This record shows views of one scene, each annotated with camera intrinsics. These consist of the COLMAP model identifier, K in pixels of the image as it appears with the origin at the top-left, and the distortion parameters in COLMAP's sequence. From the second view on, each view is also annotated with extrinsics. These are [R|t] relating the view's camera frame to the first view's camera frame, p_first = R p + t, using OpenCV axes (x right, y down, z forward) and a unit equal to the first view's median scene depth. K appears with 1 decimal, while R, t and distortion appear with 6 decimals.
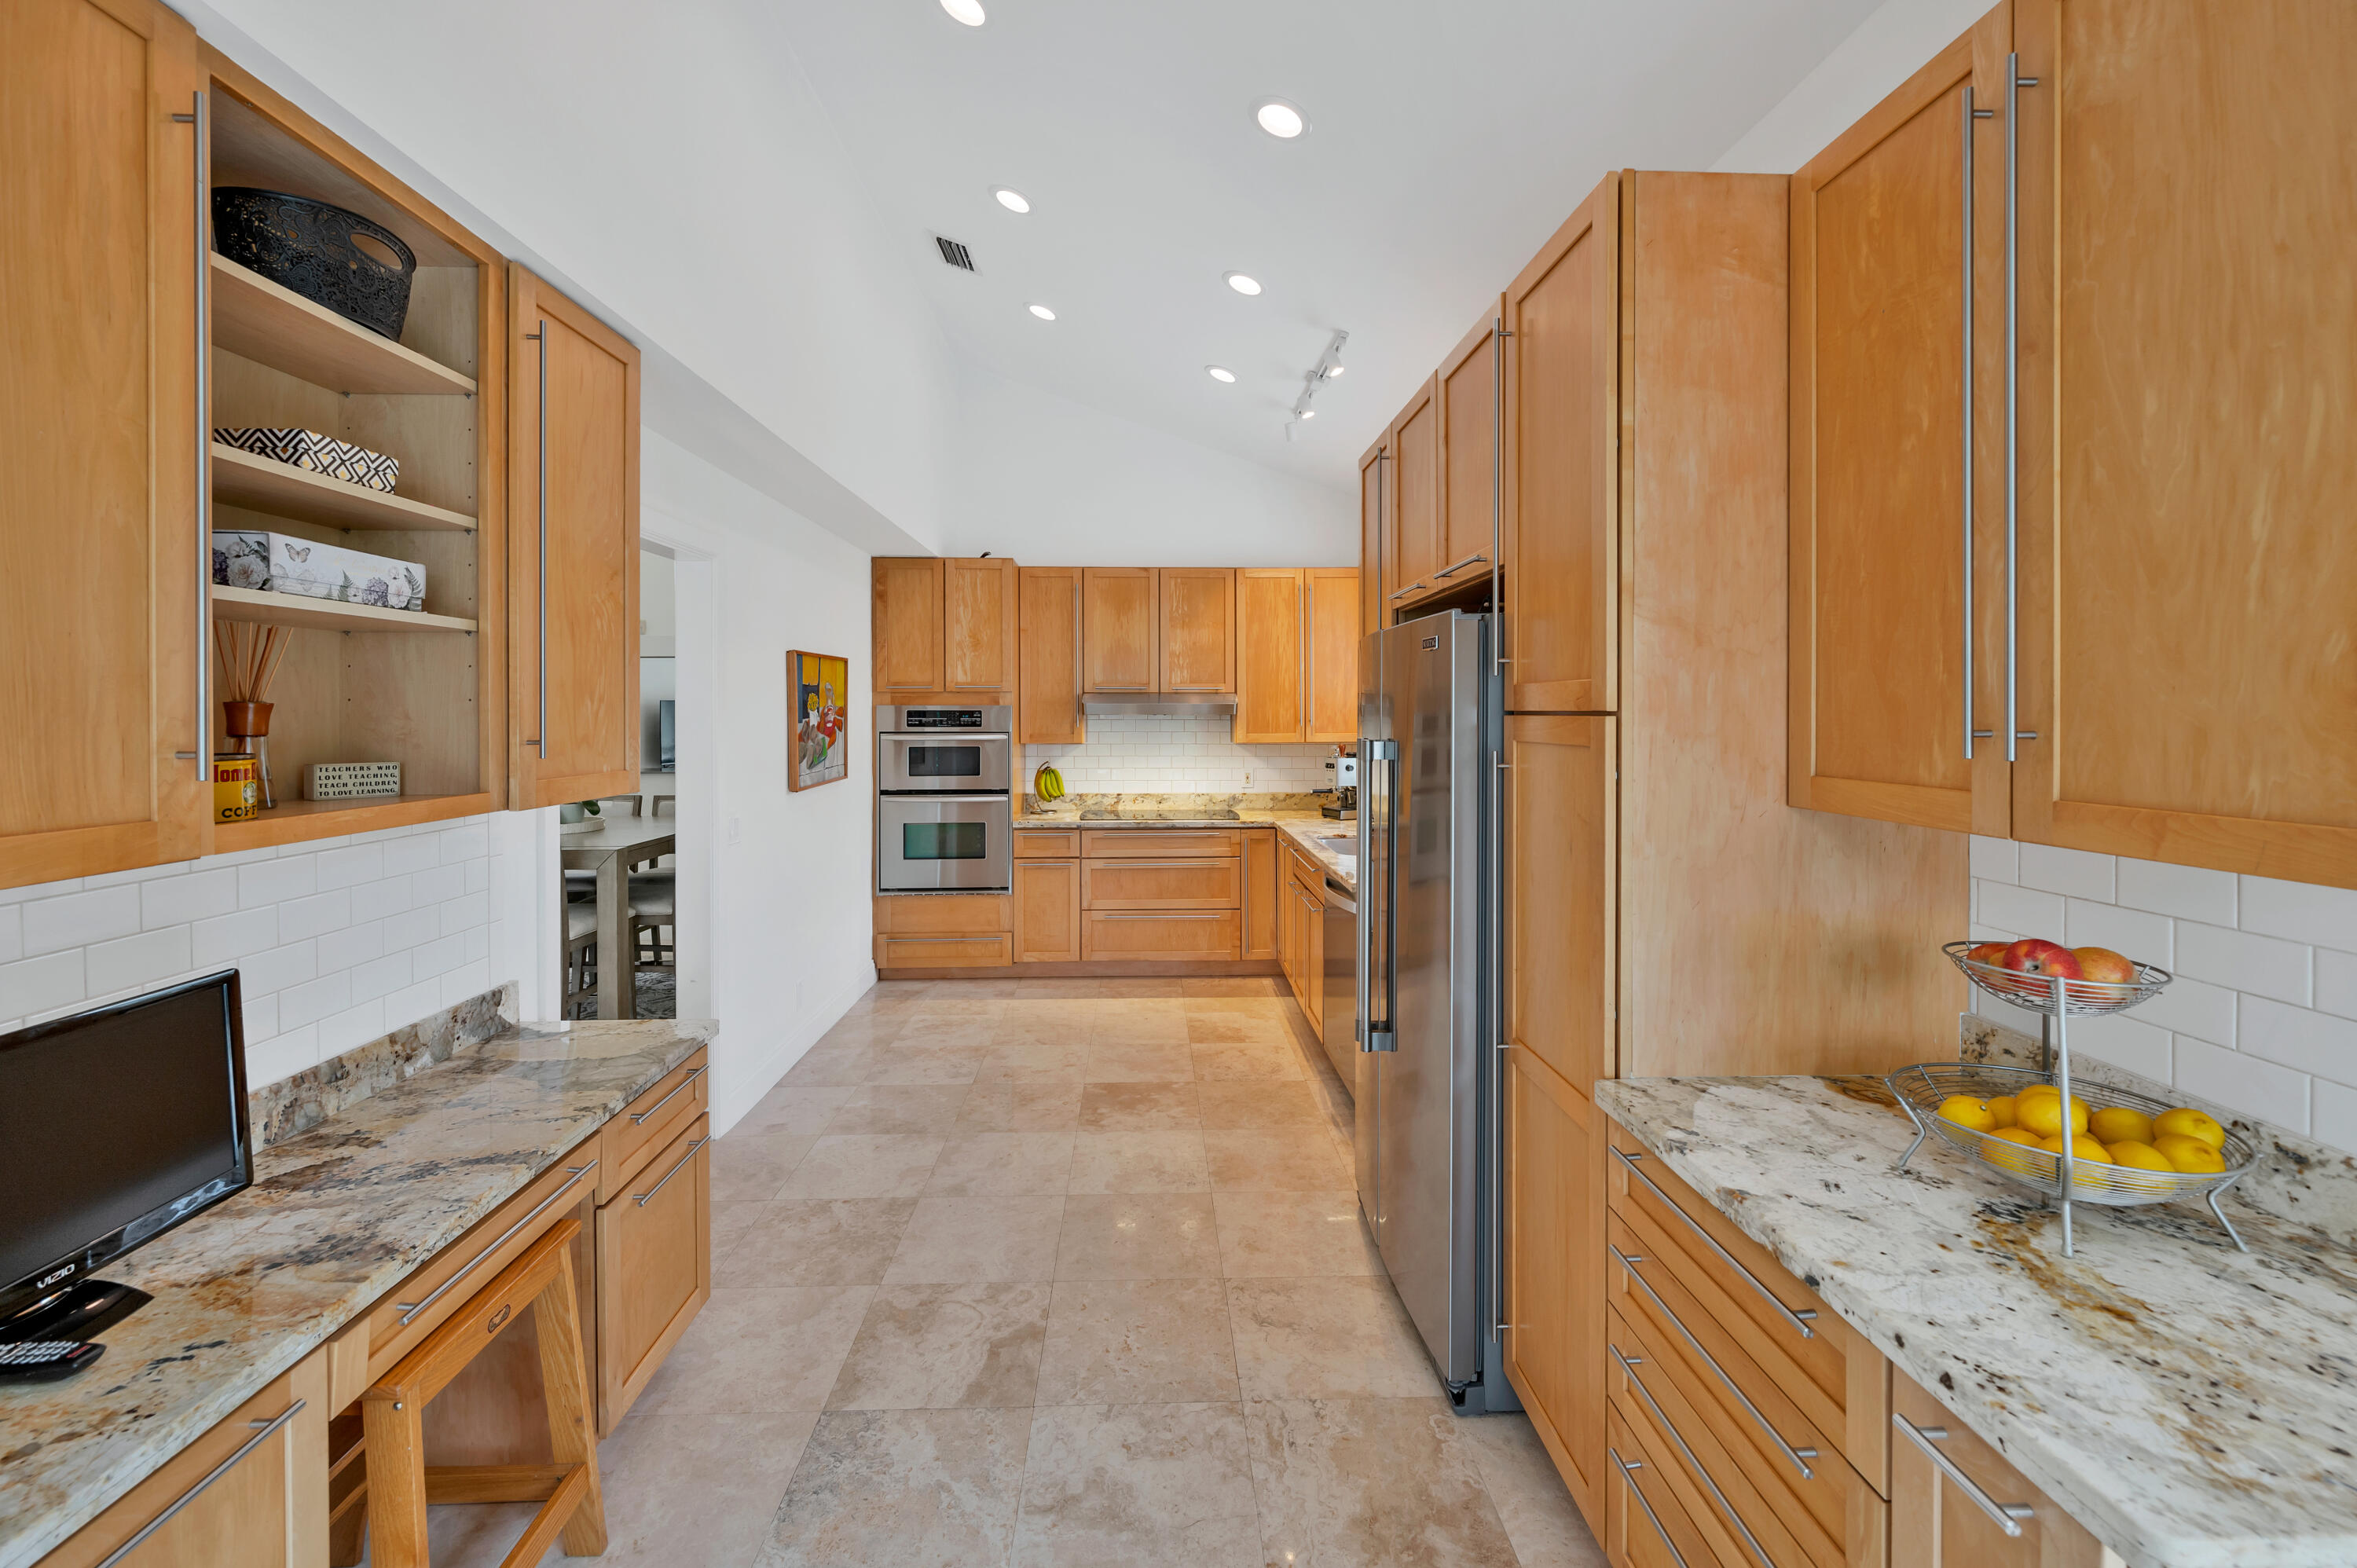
lens RADIAL K [[959.1, 0, 1178.6], [0, 959.1, 751.3], [0, 0, 1]] dist [0.000399, -0.000423]
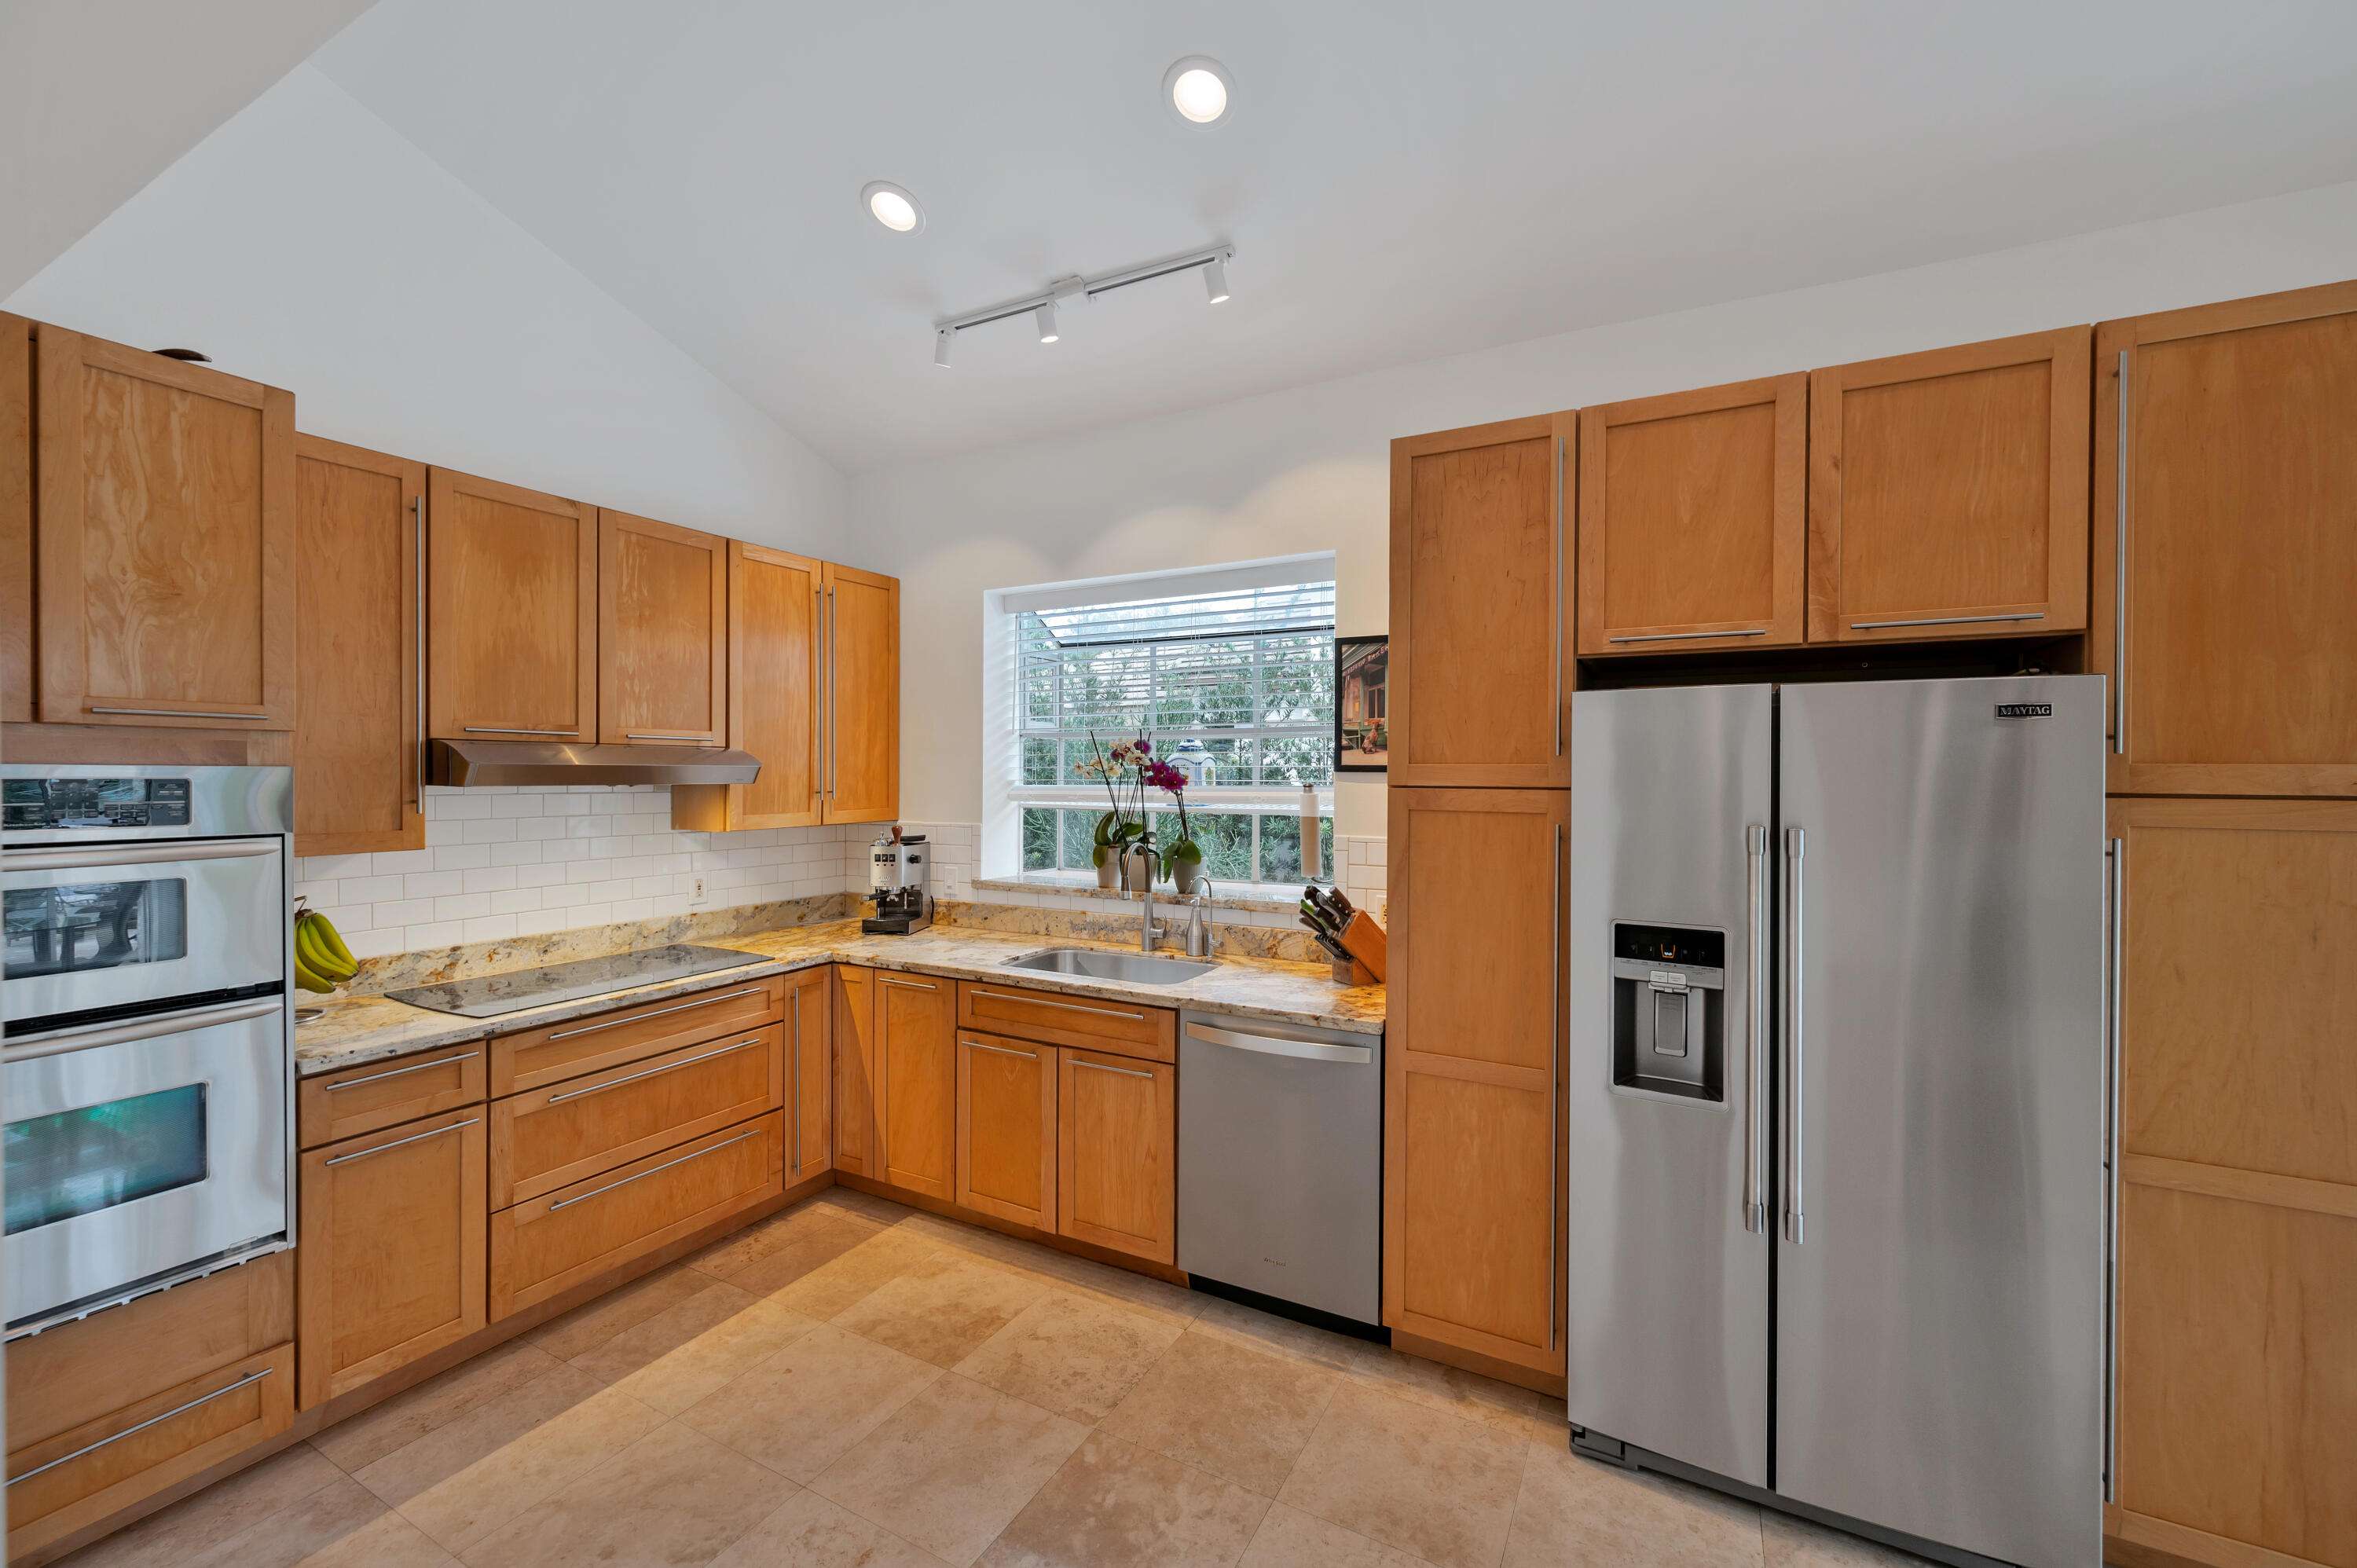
lens RADIAL K [[948.5, 0, 1178.5], [0, 948.5, 784.0], [0, 0, 1]] dist [0.000522, -0.000017]
pose [[0.507892, -0.008933, 0.861375, -0.308238], [0.036988, 0.999250, -0.011446, -0.020513], [-0.860626, 0.037673, 0.507841, 0.462780]]
